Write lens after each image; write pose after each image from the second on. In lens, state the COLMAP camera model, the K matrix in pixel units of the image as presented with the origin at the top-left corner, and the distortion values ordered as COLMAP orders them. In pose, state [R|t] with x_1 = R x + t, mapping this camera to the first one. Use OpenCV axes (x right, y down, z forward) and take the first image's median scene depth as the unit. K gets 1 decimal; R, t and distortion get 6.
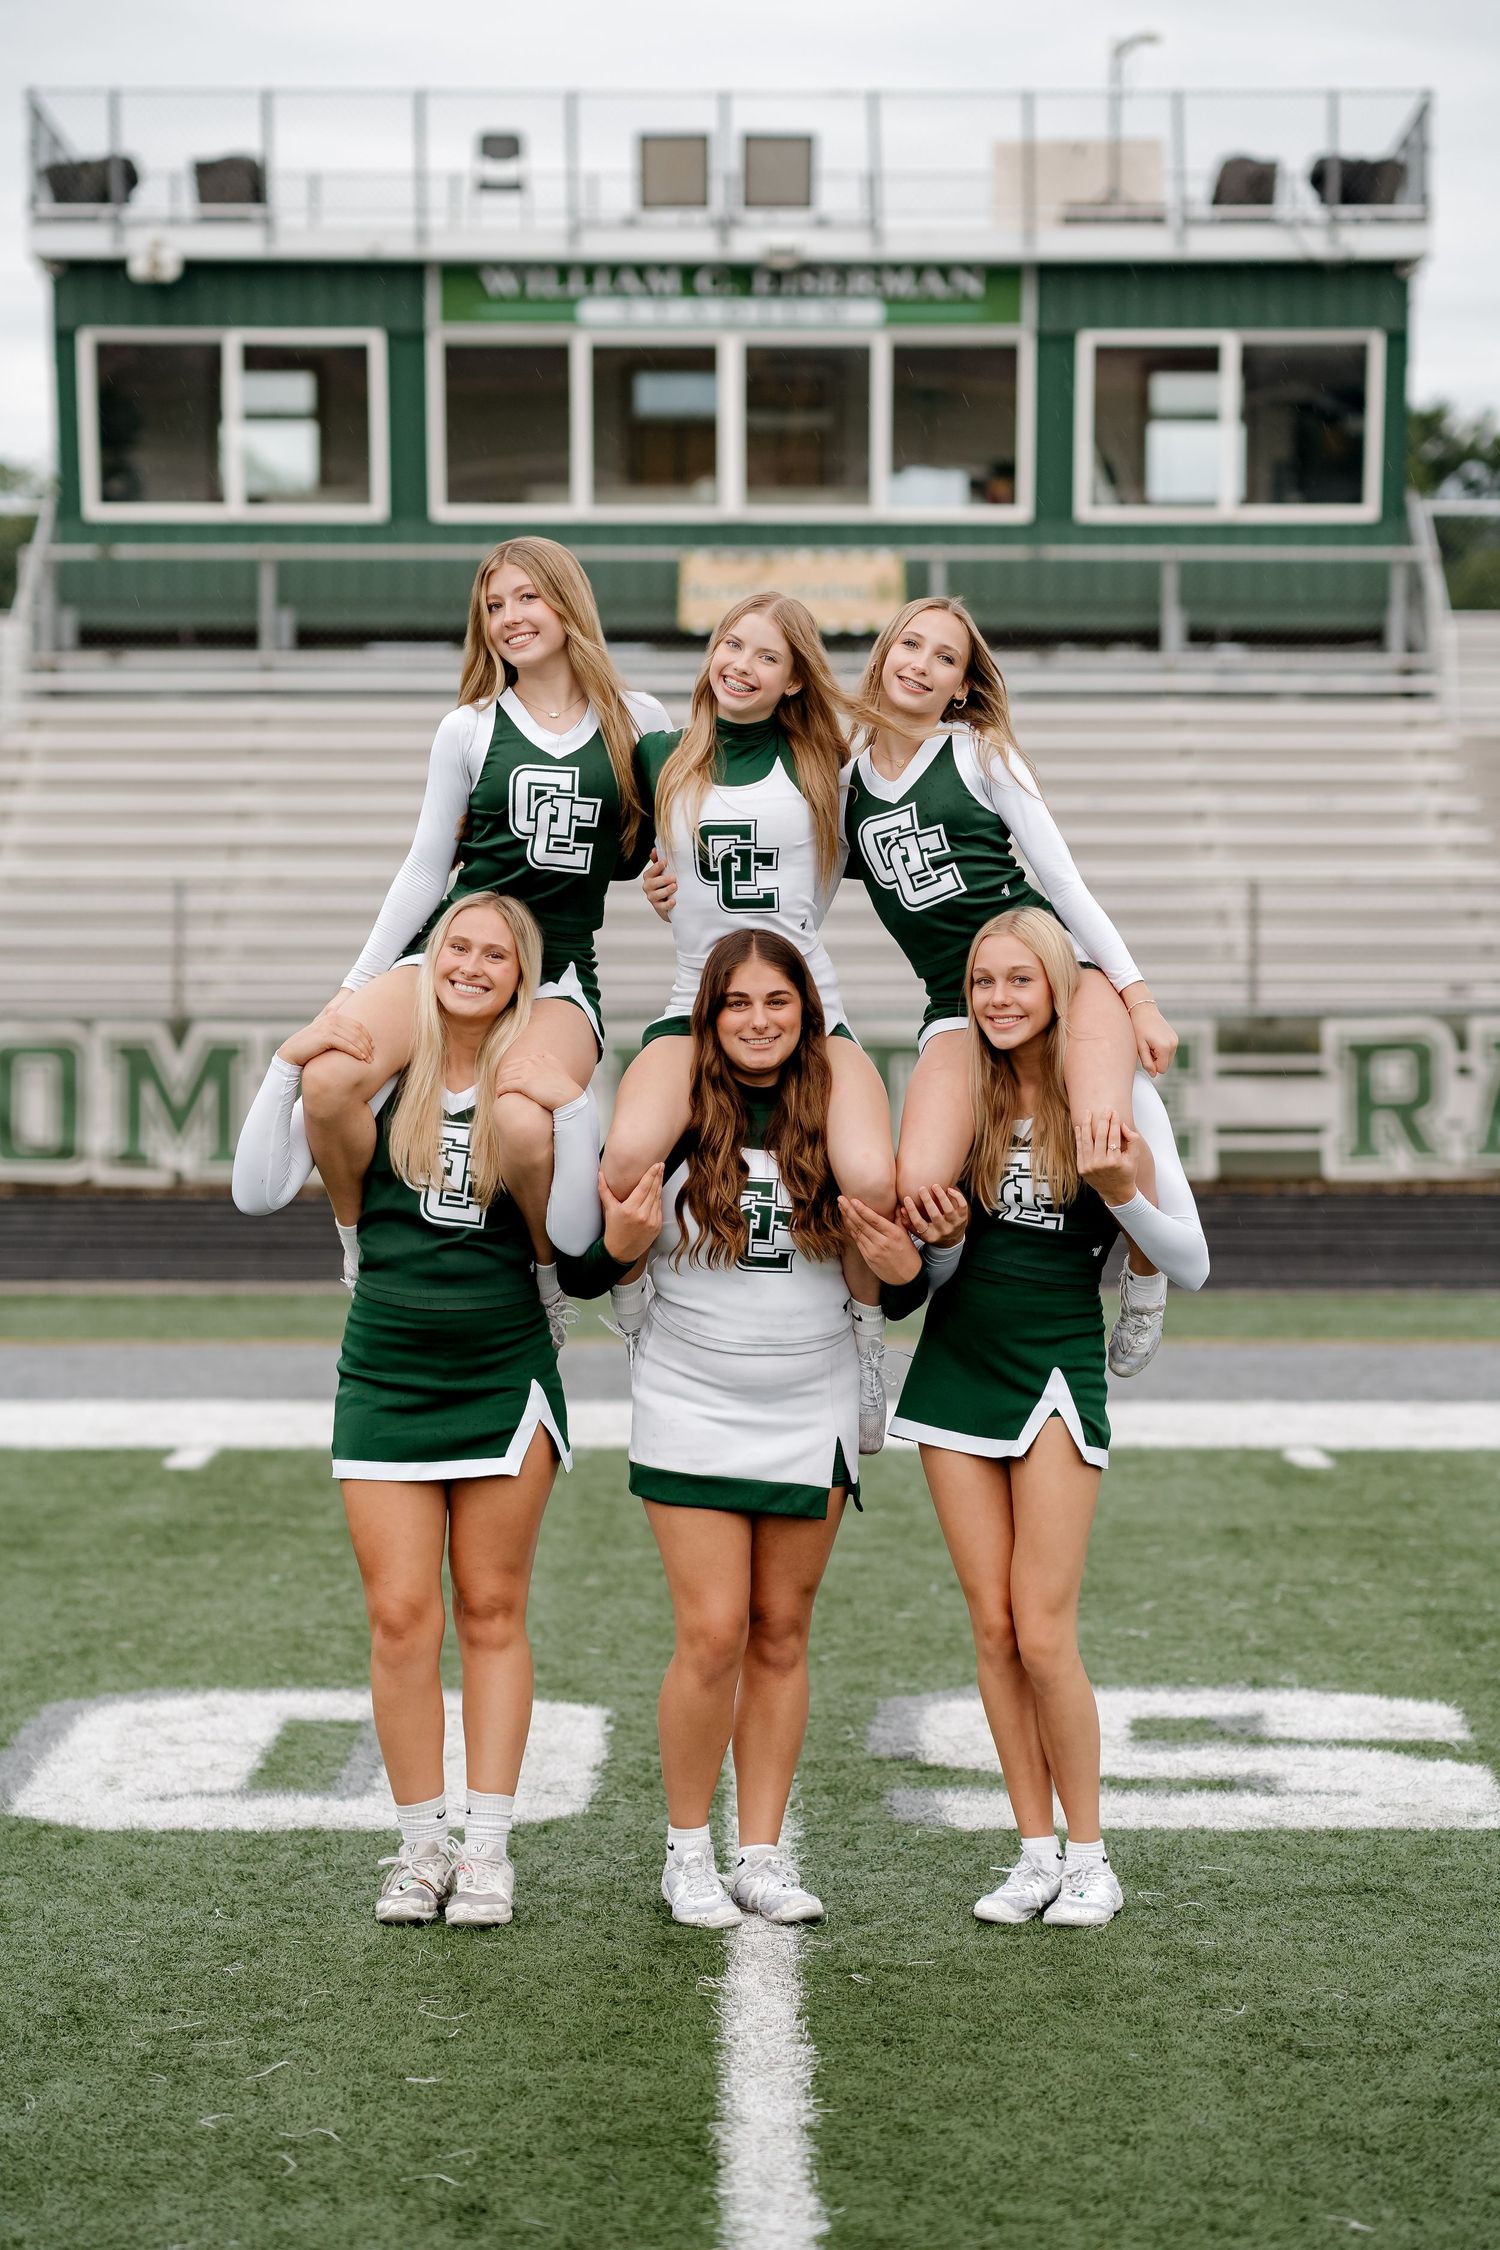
lens RADIAL K [[5077.1, 0, 751.2], [0, 5077.1, 1203.8], [0, 0, 1]] dist [0.007413, 0.472838]
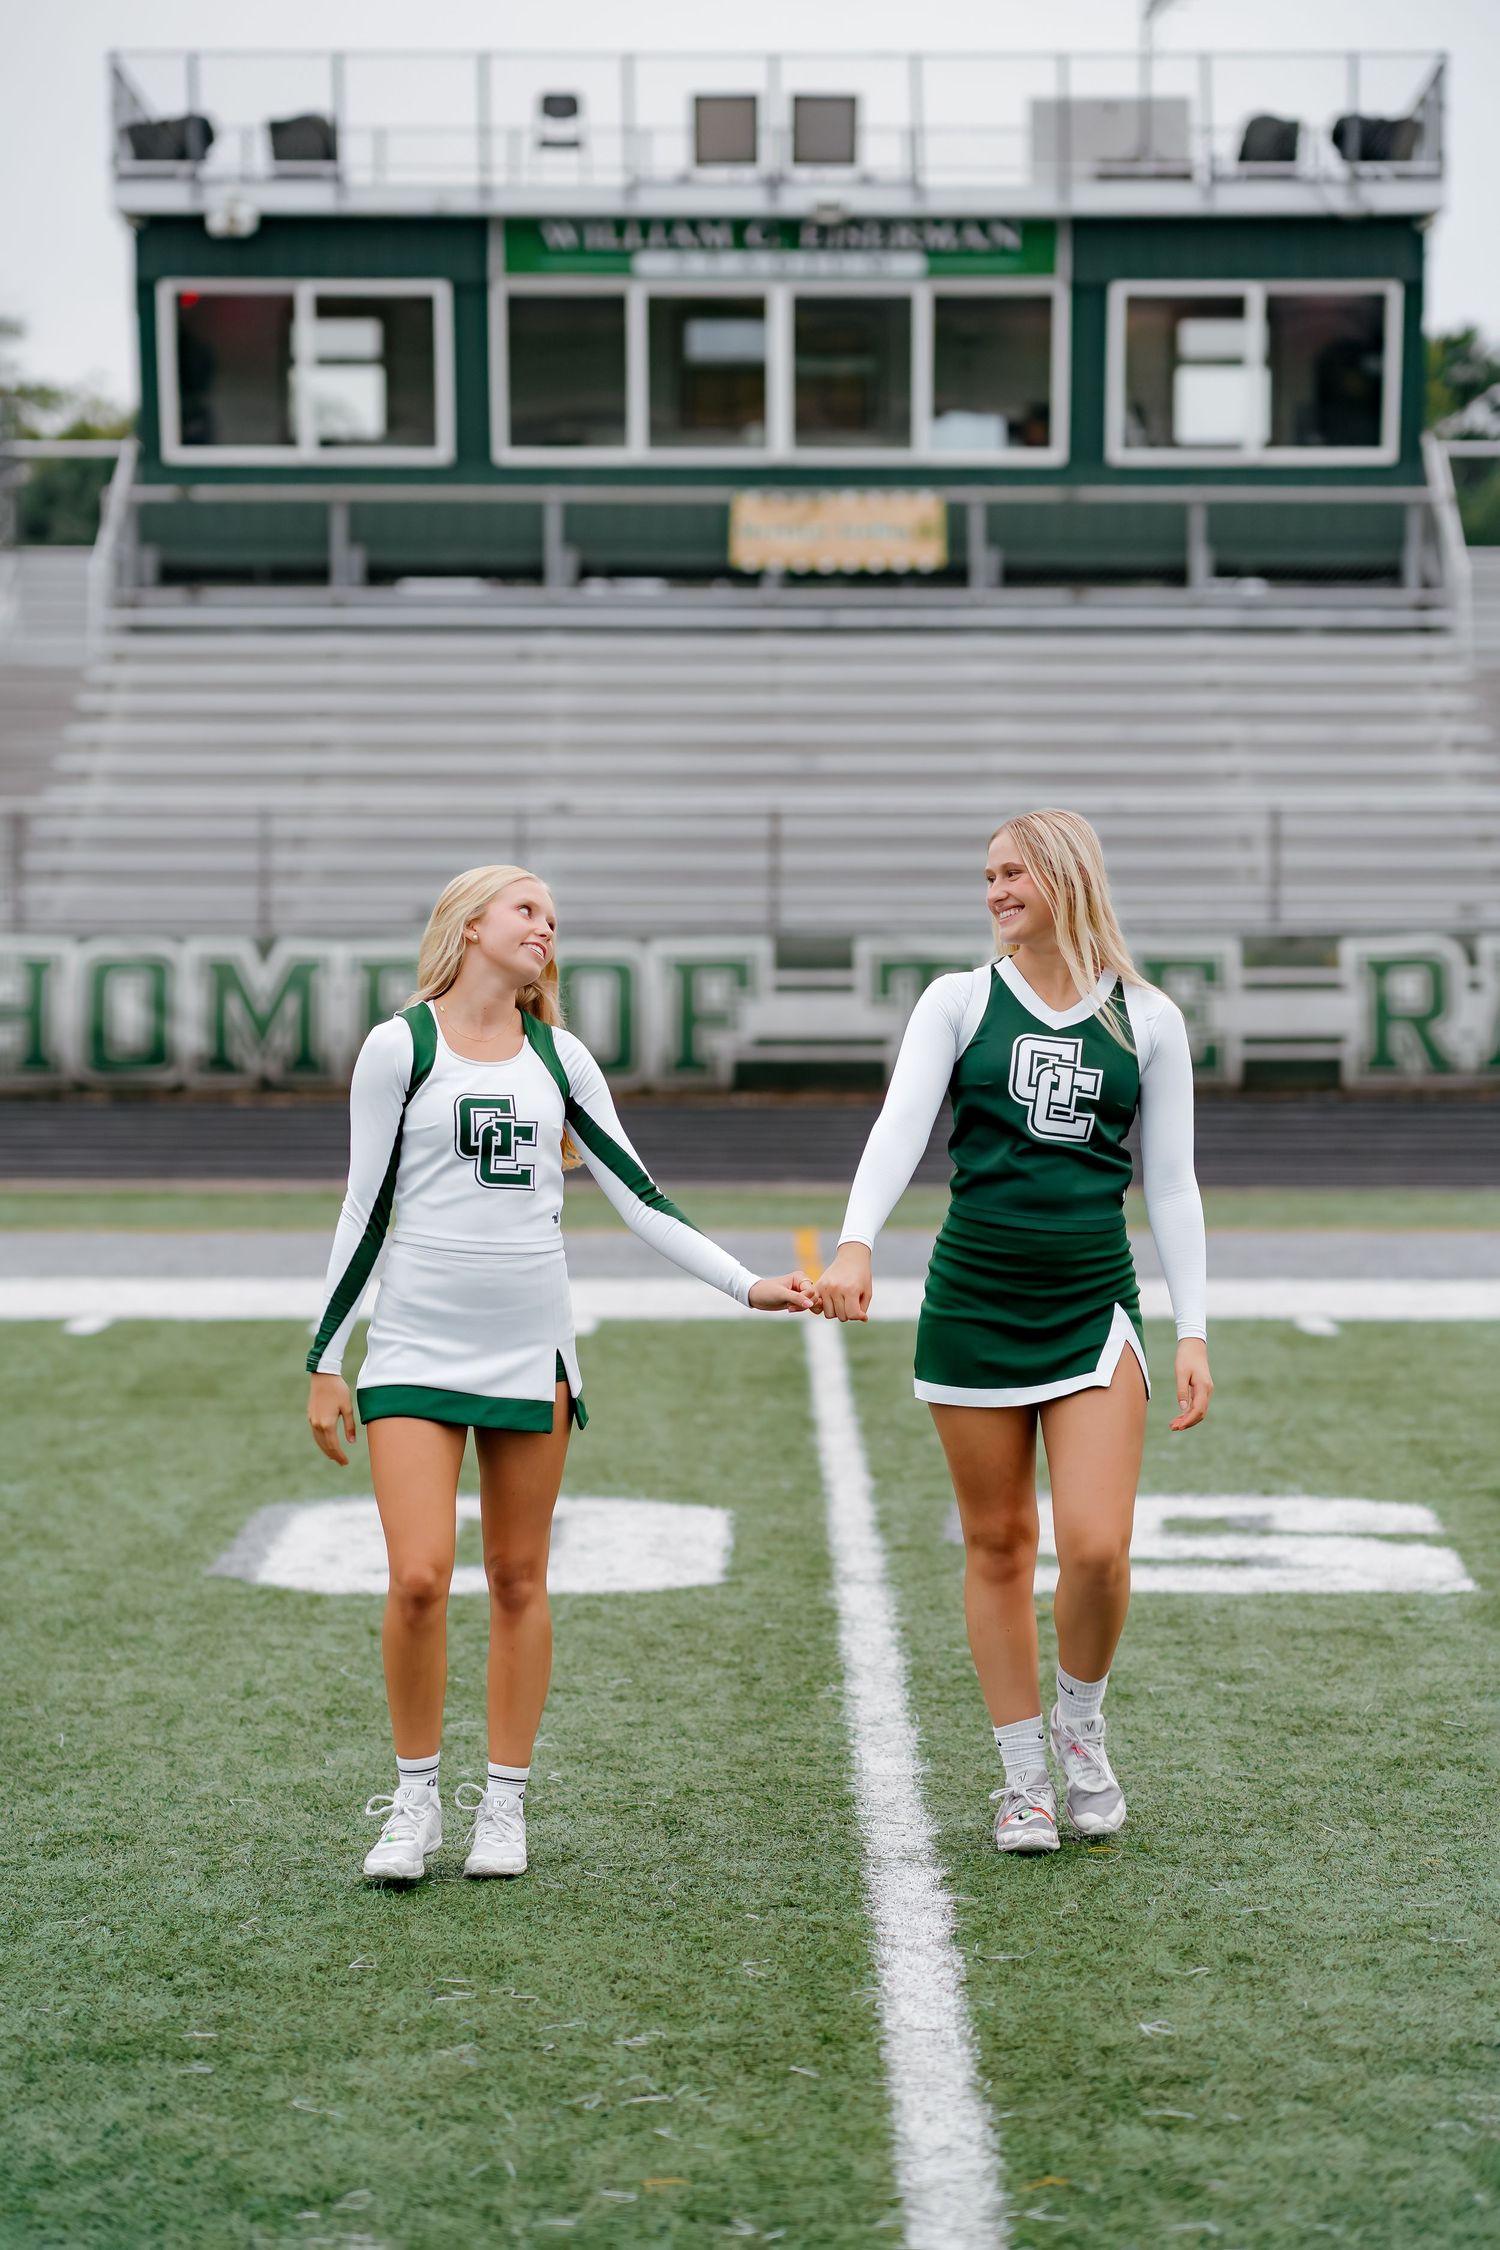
lens RADIAL K [[5216.0, 0, 754.7], [0, 5216.0, 1201.7], [0, 0, 1]] dist [0.026763, 0.166643]
pose [[0.999997, -0.000235, -0.002474, -0.013666], [0.000271, 0.999897, 0.014352, 0.005927], [0.002470, -0.014353, 0.999894, -0.172981]]
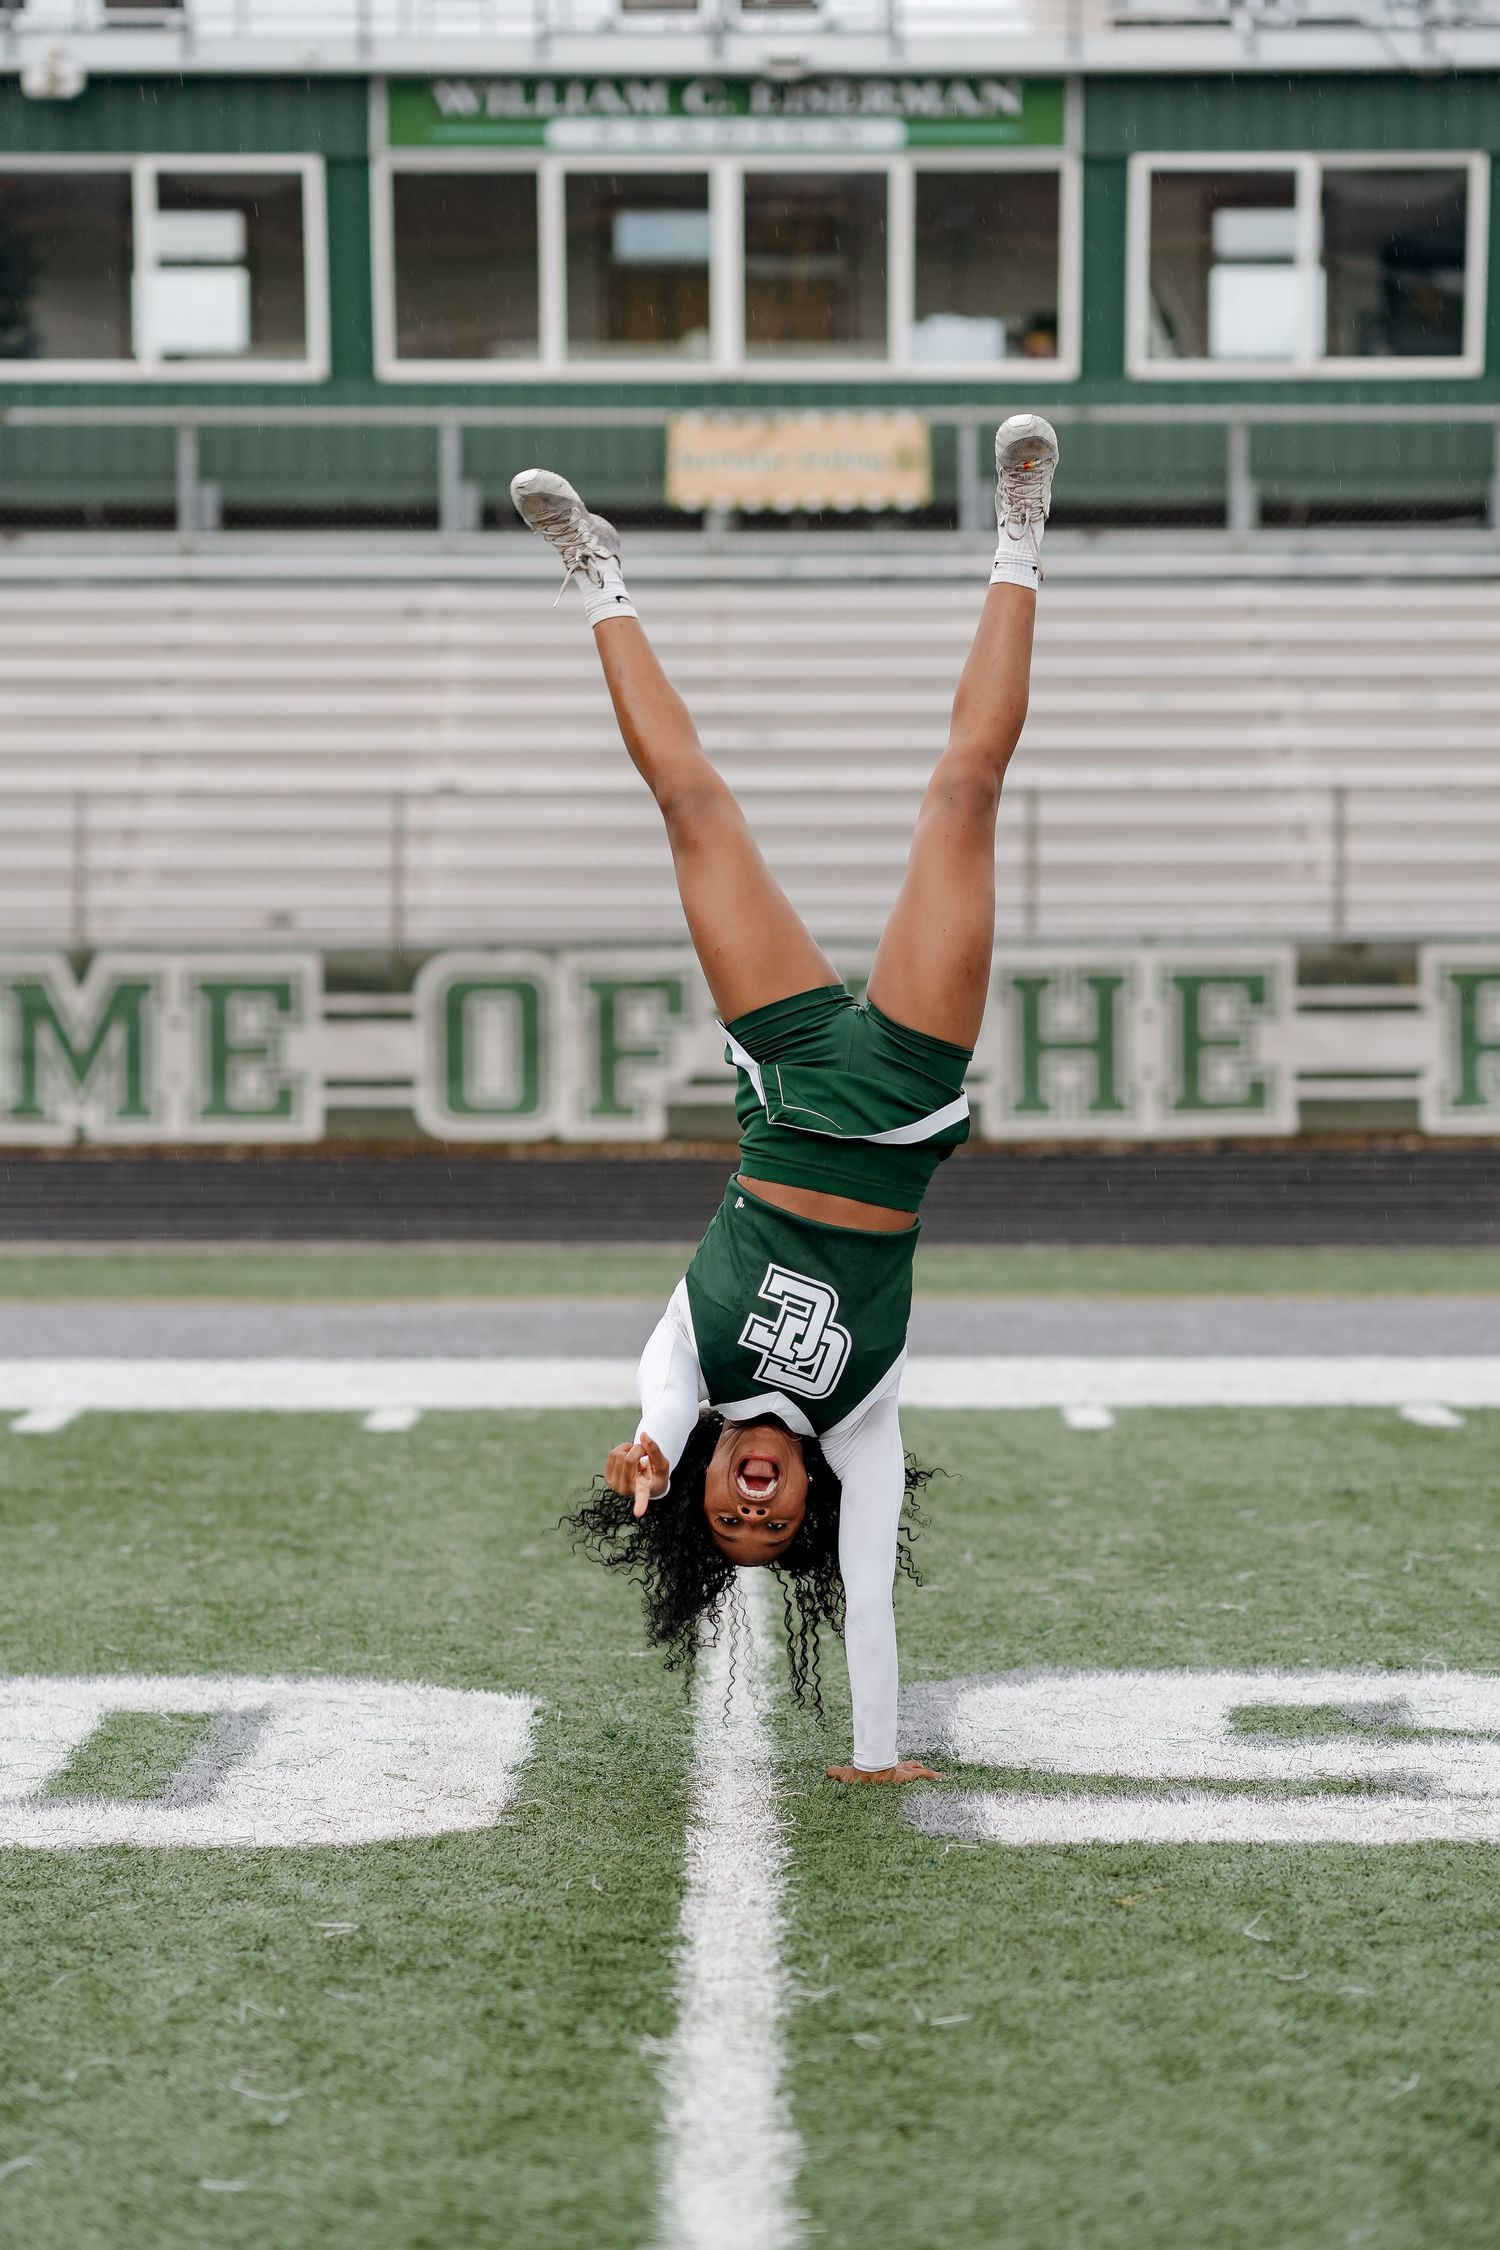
lens RADIAL K [[5528.9, 0, 752.4], [0, 5528.9, 1391.5], [0, 0, 1]] dist [-0.021085, 0.316868]
pose [[0.999991, -0.003553, -0.002502, 0.004327], [0.003621, 0.999601, 0.028006, 0.022332], [0.002401, -0.028015, 0.999605, 0.128598]]
